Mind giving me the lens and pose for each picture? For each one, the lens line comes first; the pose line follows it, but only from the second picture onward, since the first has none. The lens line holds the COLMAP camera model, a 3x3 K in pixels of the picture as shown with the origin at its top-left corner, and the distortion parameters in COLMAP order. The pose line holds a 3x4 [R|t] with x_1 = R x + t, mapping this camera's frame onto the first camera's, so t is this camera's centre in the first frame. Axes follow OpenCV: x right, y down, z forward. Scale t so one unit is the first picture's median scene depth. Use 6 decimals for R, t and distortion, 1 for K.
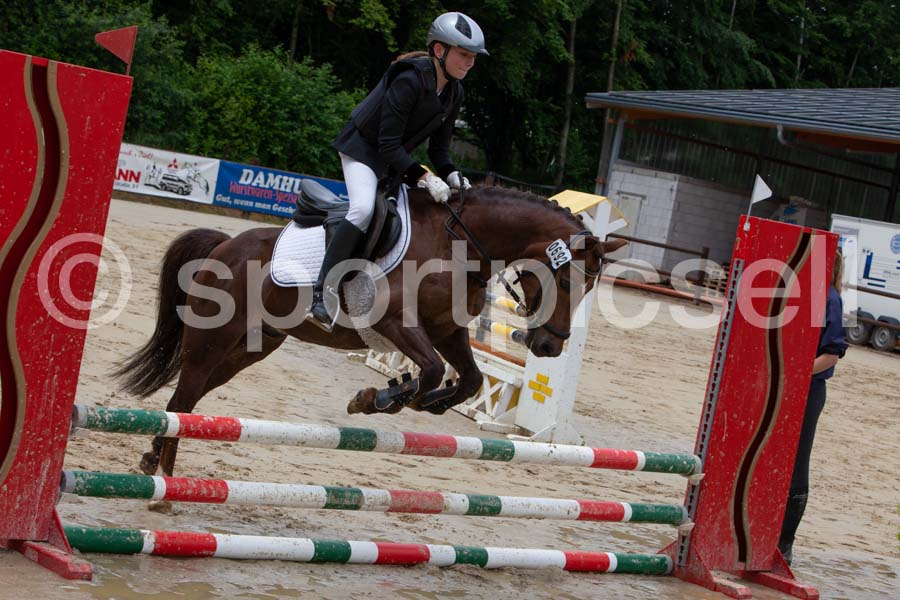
lens RADIAL K [[2286.3, 0, 375.2], [0, 2286.3, 322.0], [0, 0, 1]] dist [-0.136284, 0.000000]
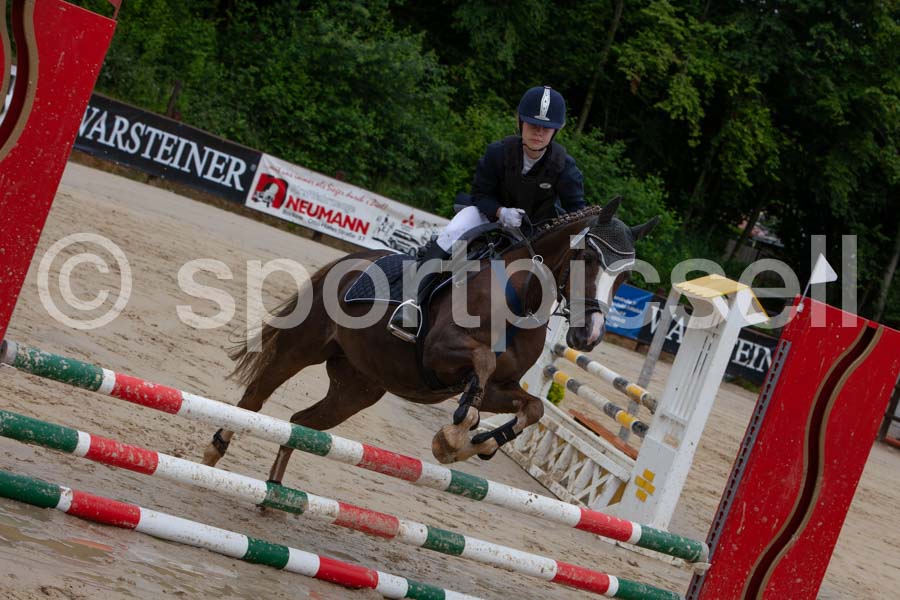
lens RADIAL K [[2819.5, 0, 440.9], [0, 2819.5, 381.7], [0, 0, 1]] dist [0.038742, 0.000000]
pose [[0.977306, 0.170557, -0.125630, 0.165403], [-0.175183, 0.984175, -0.026662, 0.042648], [0.119095, 0.048065, 0.991719, -0.144918]]
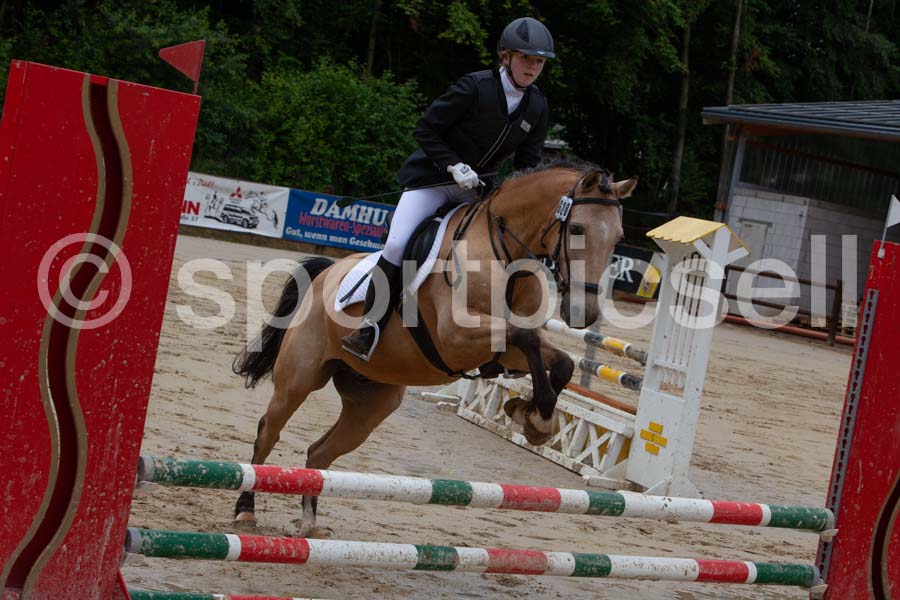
lens RADIAL K [[2609.9, 0, 394.5], [0, 2609.9, 343.3], [0, 0, 1]] dist [-0.018585, 0.000000]
pose [[0.999586, -0.010522, -0.026766, -0.001634], [0.010220, 0.999883, -0.011391, 0.003243], [0.026882, 0.011113, 0.999577, -0.031110]]
